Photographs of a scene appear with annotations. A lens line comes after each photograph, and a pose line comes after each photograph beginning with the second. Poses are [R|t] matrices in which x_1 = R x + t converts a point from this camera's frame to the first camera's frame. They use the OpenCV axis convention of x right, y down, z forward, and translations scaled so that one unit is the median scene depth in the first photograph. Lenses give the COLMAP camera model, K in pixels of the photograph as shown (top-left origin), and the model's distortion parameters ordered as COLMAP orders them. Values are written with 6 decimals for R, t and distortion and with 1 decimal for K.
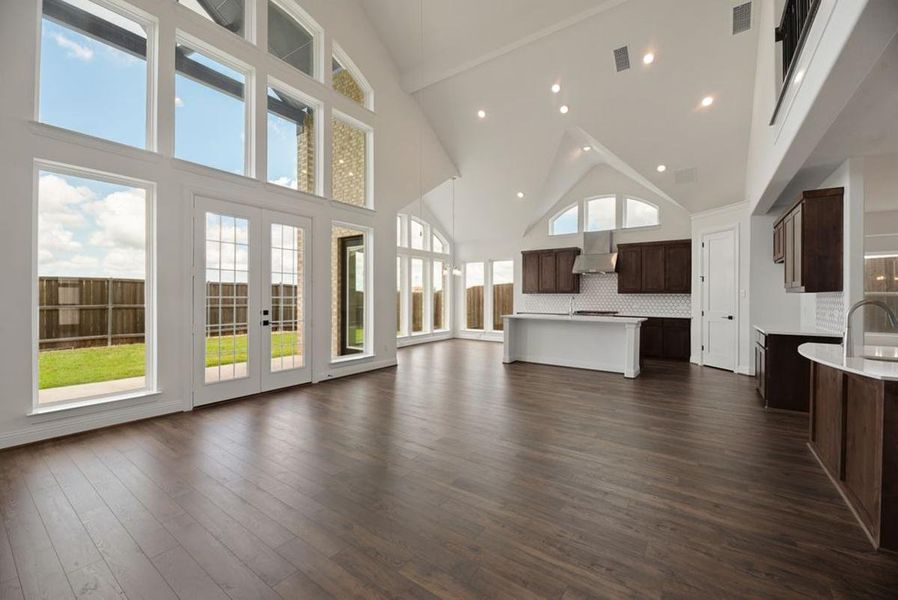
lens RADIAL K [[364.1, 0, 449.2], [0, 364.1, 298.4], [0, 0, 1]] dist [-0.000703, -0.000387]
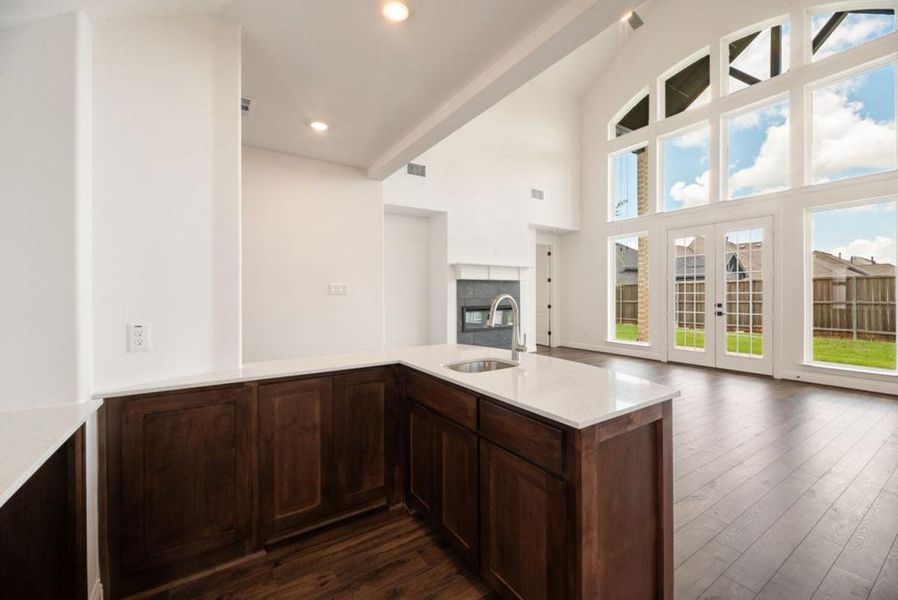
lens RADIAL K [[364.1, 0, 447.0], [0, 364.1, 297.1], [0, 0, 1]] dist [-0.000703, -0.000387]
pose [[-0.380448, 0.003724, -0.924795, 0.648189], [-0.001345, 0.999989, 0.004580, 0.003915], [0.924801, 0.002986, -0.380439, 0.388053]]
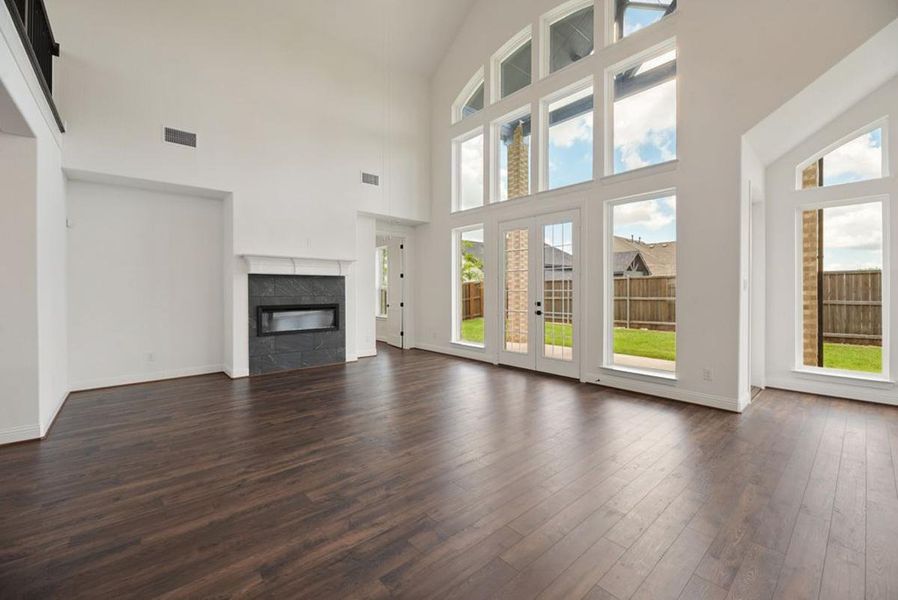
lens RADIAL K [[364.1, 0, 449.7], [0, 364.1, 294.0], [0, 0, 1]] dist [-0.000703, -0.000387]
pose [[-0.240170, 0.006391, -0.970710, 0.446804], [-0.002691, 0.999970, 0.007250, -0.000227], [0.970727, 0.004354, -0.240145, 0.640304]]
